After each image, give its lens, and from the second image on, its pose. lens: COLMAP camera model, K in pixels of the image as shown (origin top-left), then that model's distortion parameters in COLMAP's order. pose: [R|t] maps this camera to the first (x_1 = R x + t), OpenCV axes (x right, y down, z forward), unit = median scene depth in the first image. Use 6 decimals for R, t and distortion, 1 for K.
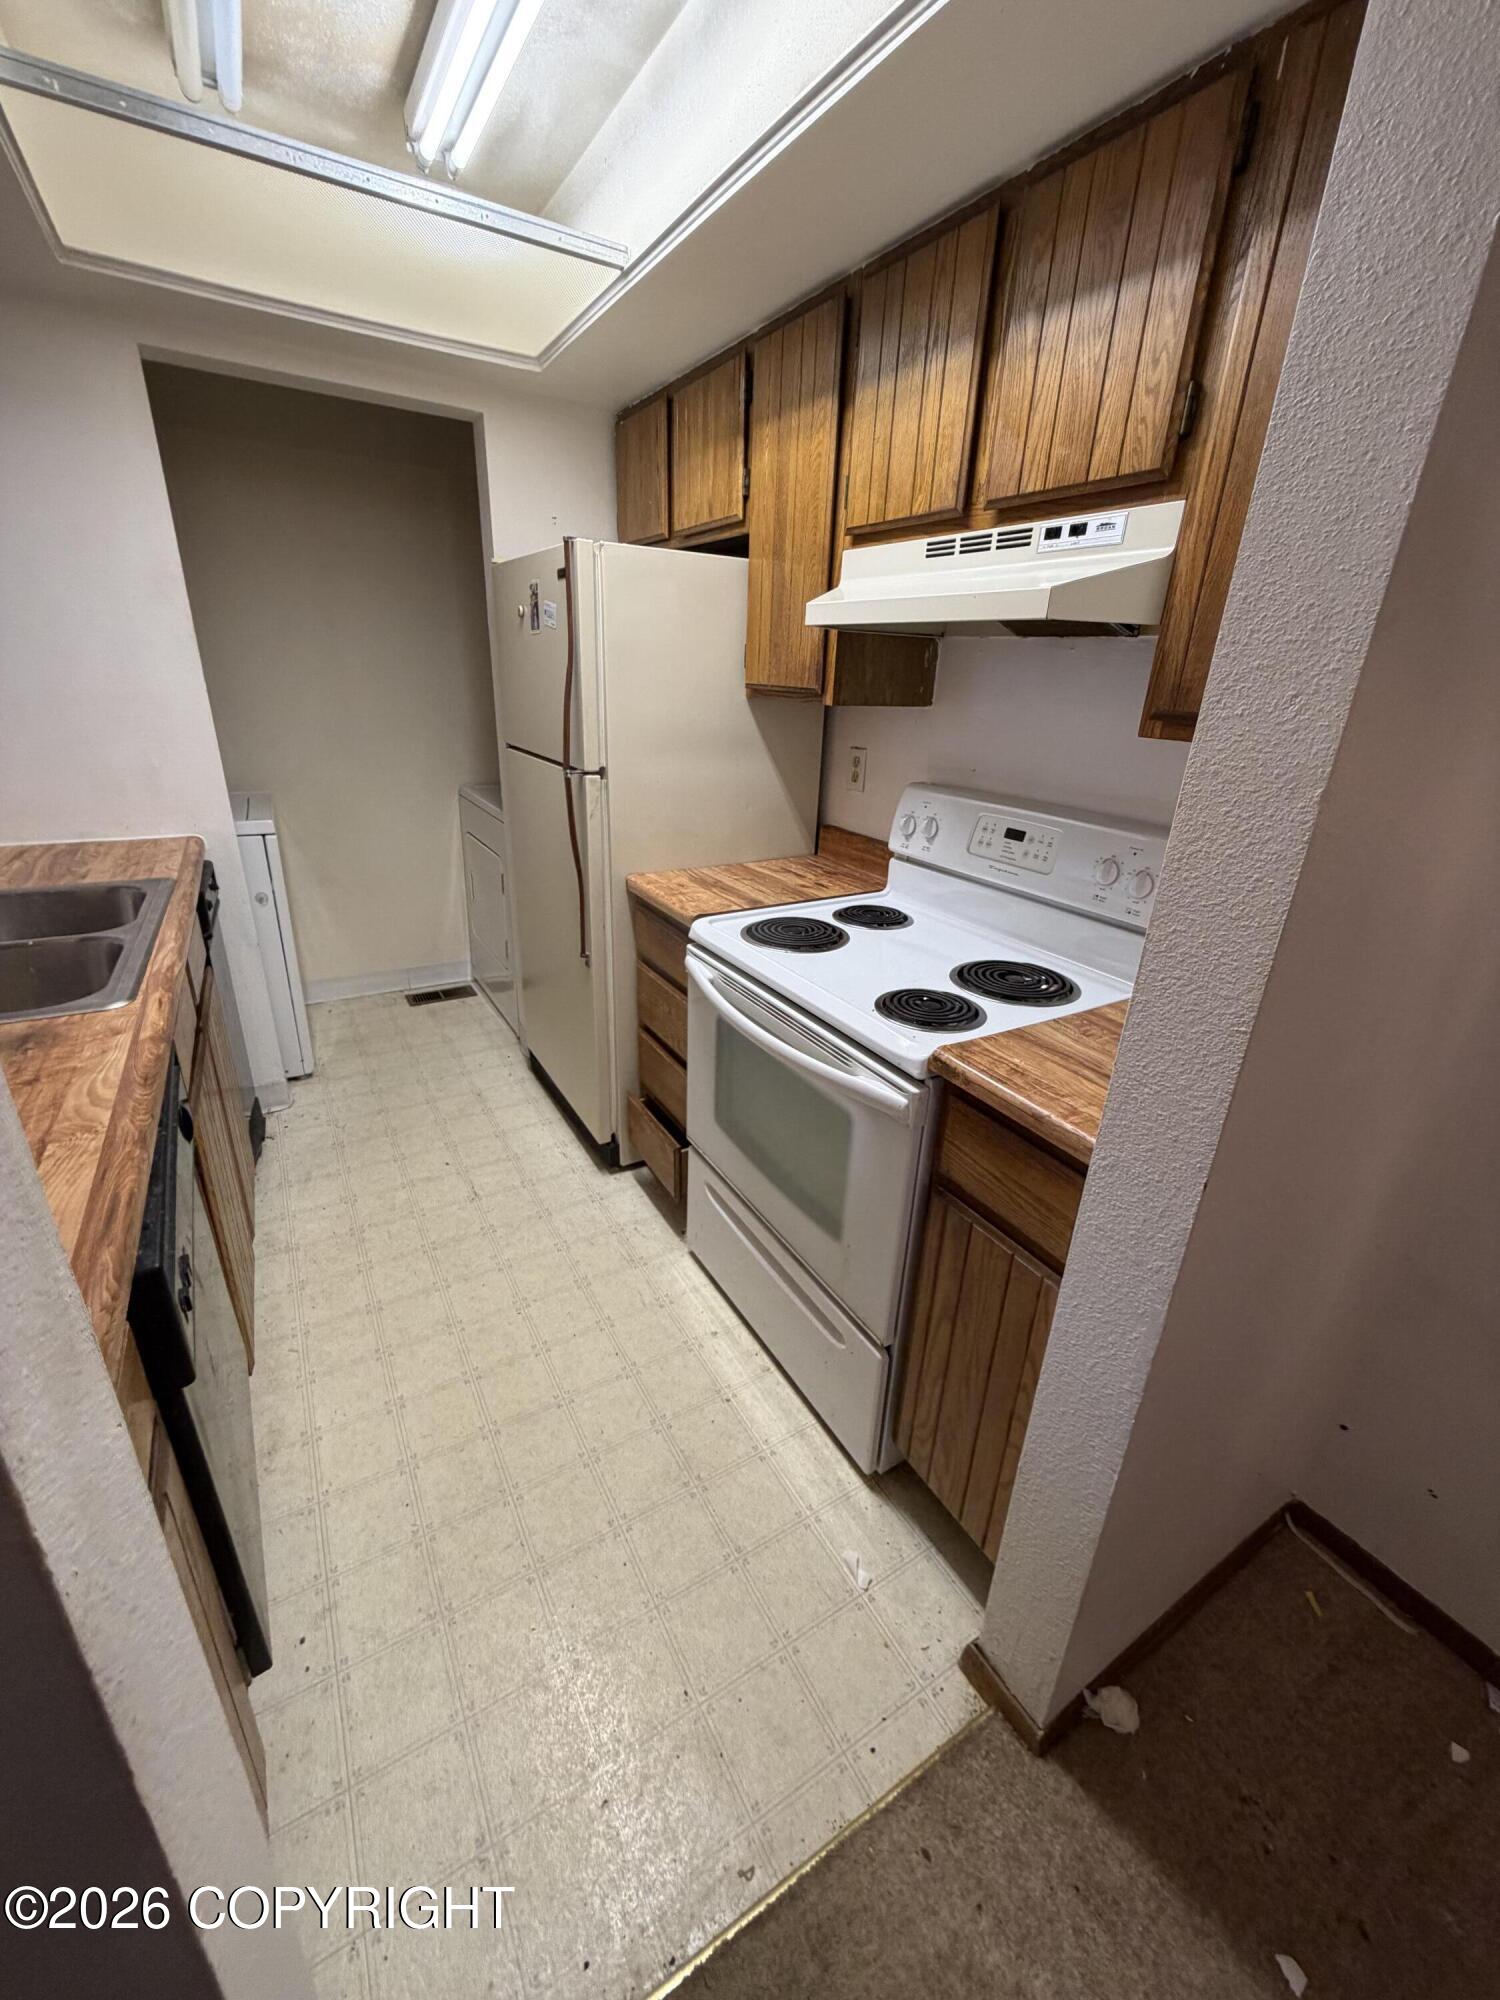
lens RADIAL K [[797.4, 0, 751.0], [0, 797.4, 988.7], [0, 0, 1]] dist [0.000849, 0.000435]
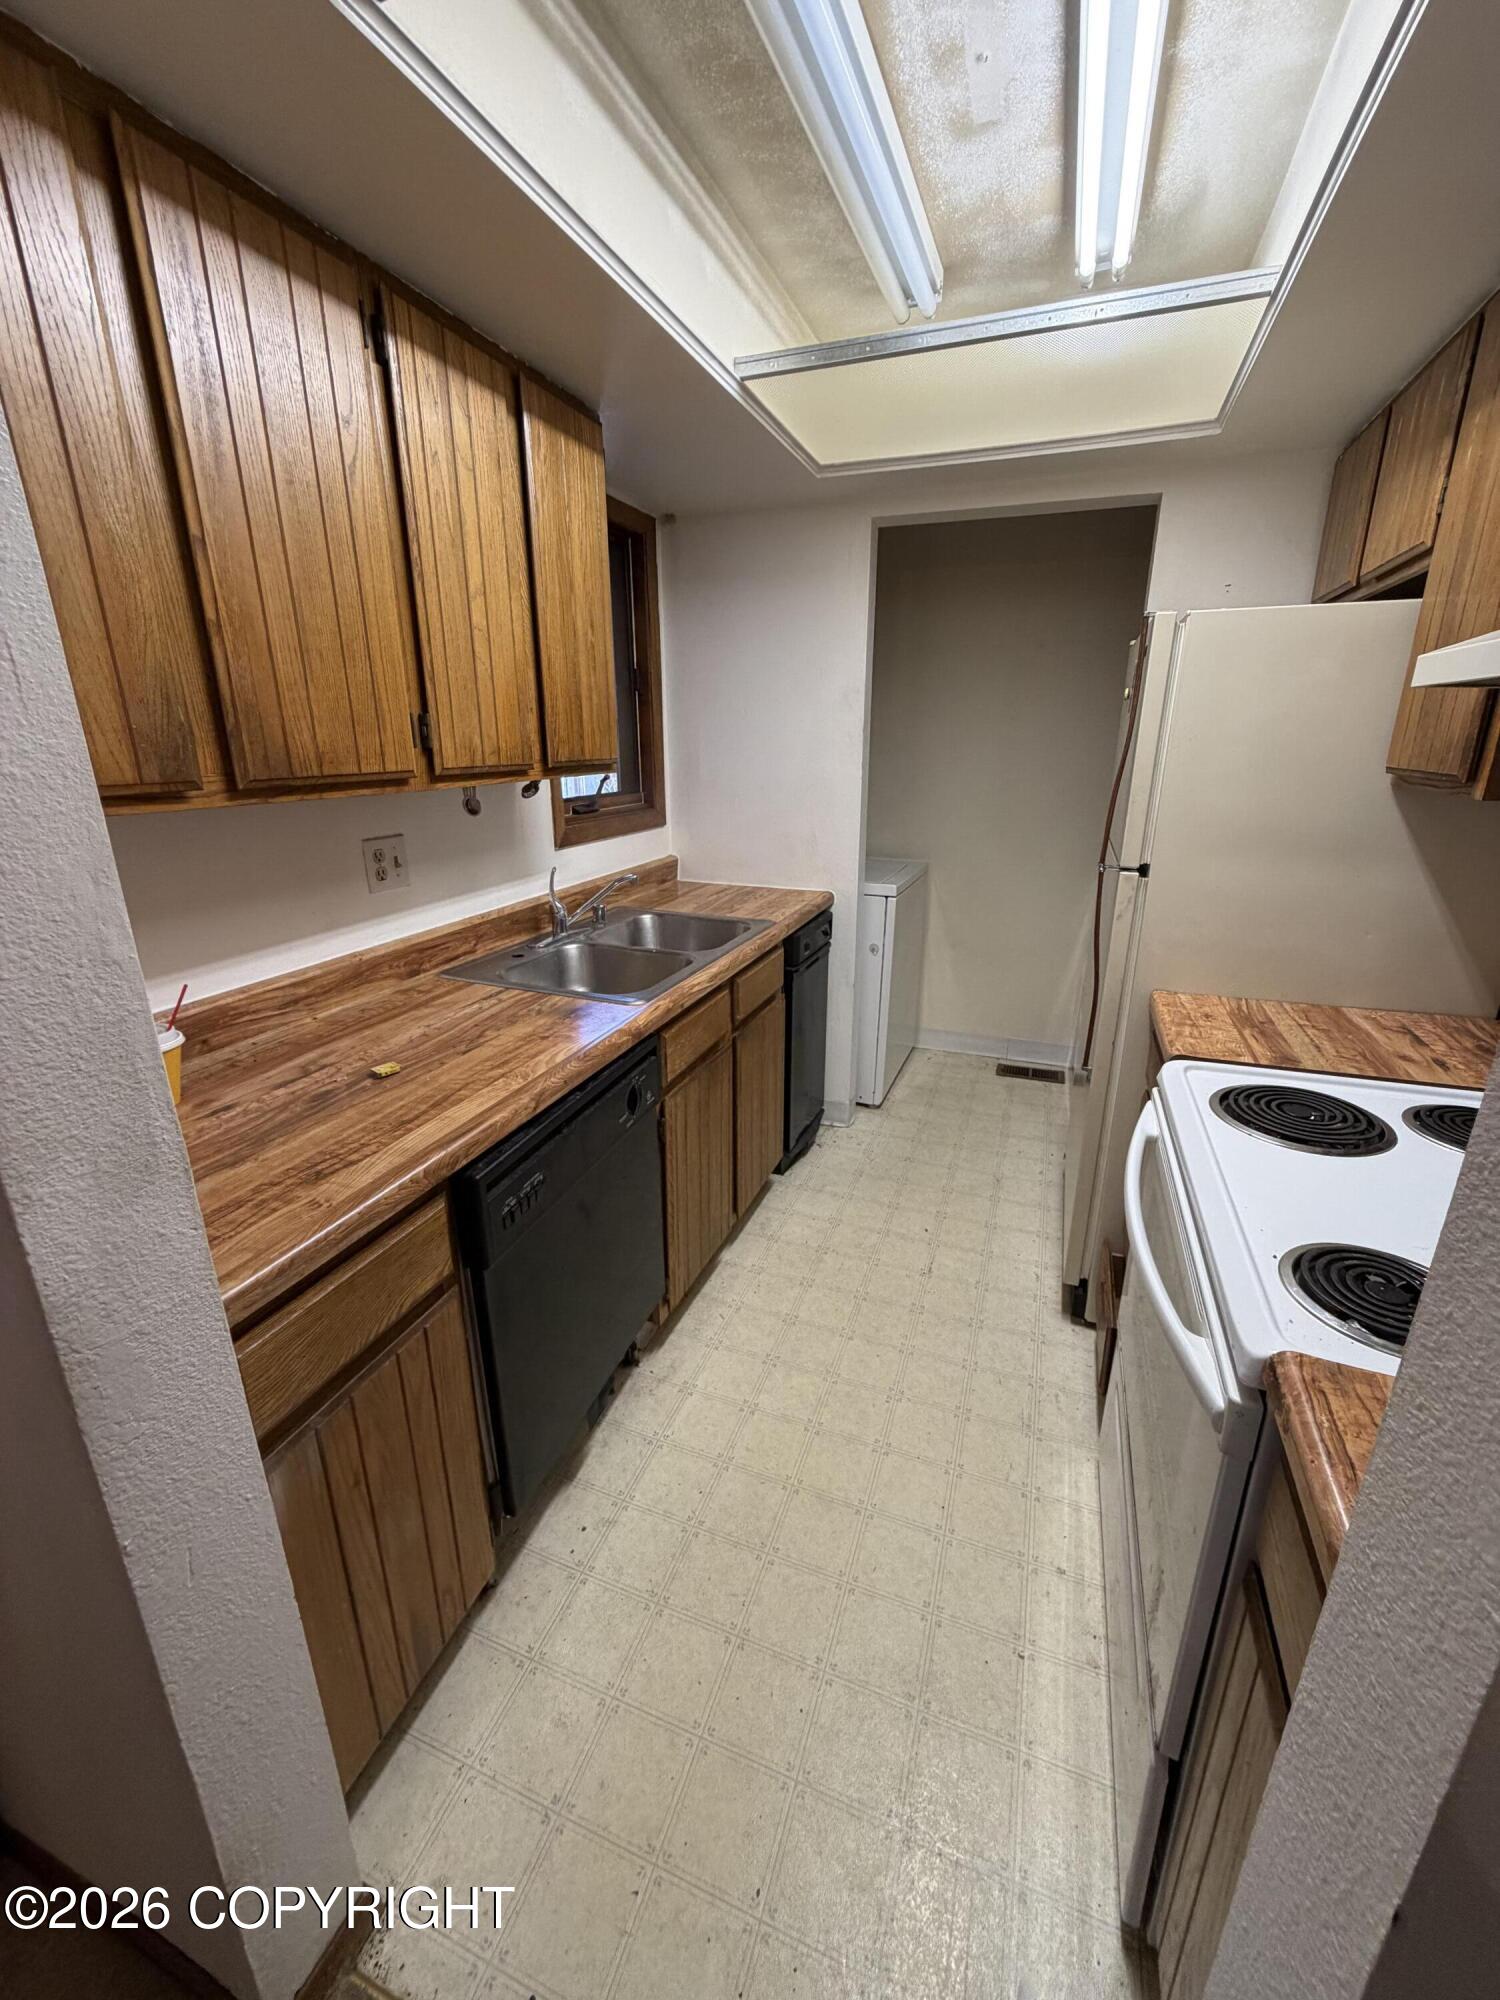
lens RADIAL K [[797.4, 0, 751.0], [0, 797.4, 988.7], [0, 0, 1]] dist [0.000849, 0.000435]
pose [[0.621490, 0.197874, -0.758021, 0.236411], [-0.265373, 0.963548, 0.033949, -0.064866], [0.737107, 0.180059, 0.651346, 0.149758]]
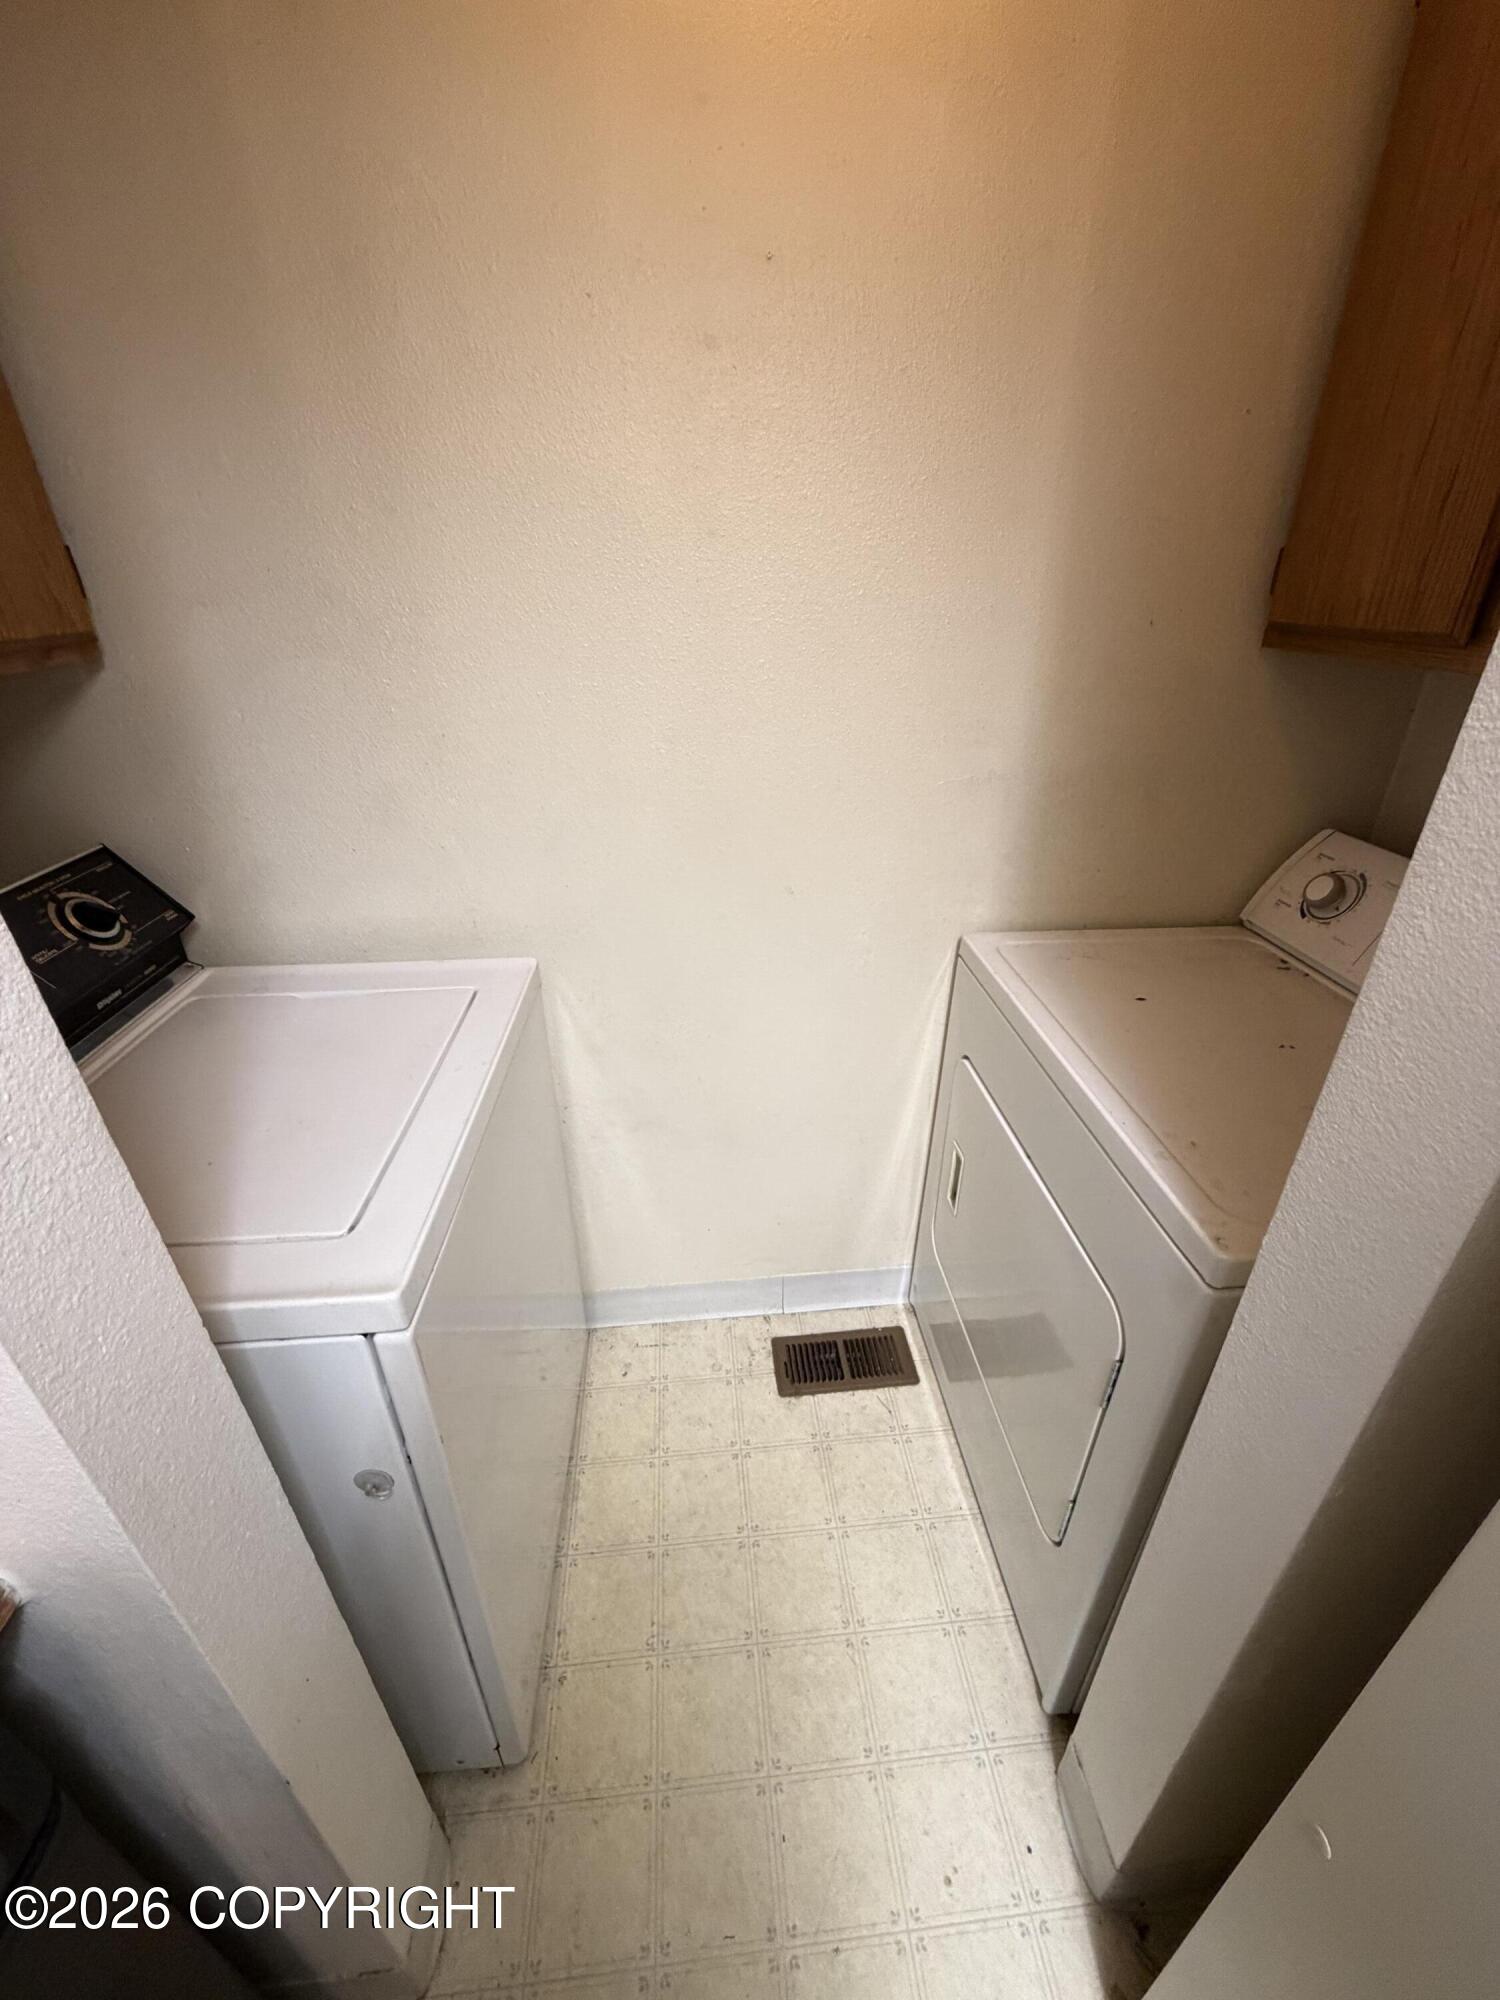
lens RADIAL K [[797.4, 0, 751.0], [0, 797.4, 988.7], [0, 0, 1]] dist [0.000849, 0.000435]
pose [[0.901897, 0.159477, -0.401433, -0.534278], [-0.130015, 0.986477, 0.099793, -0.453965], [0.411920, -0.037811, 0.910435, 1.057158]]
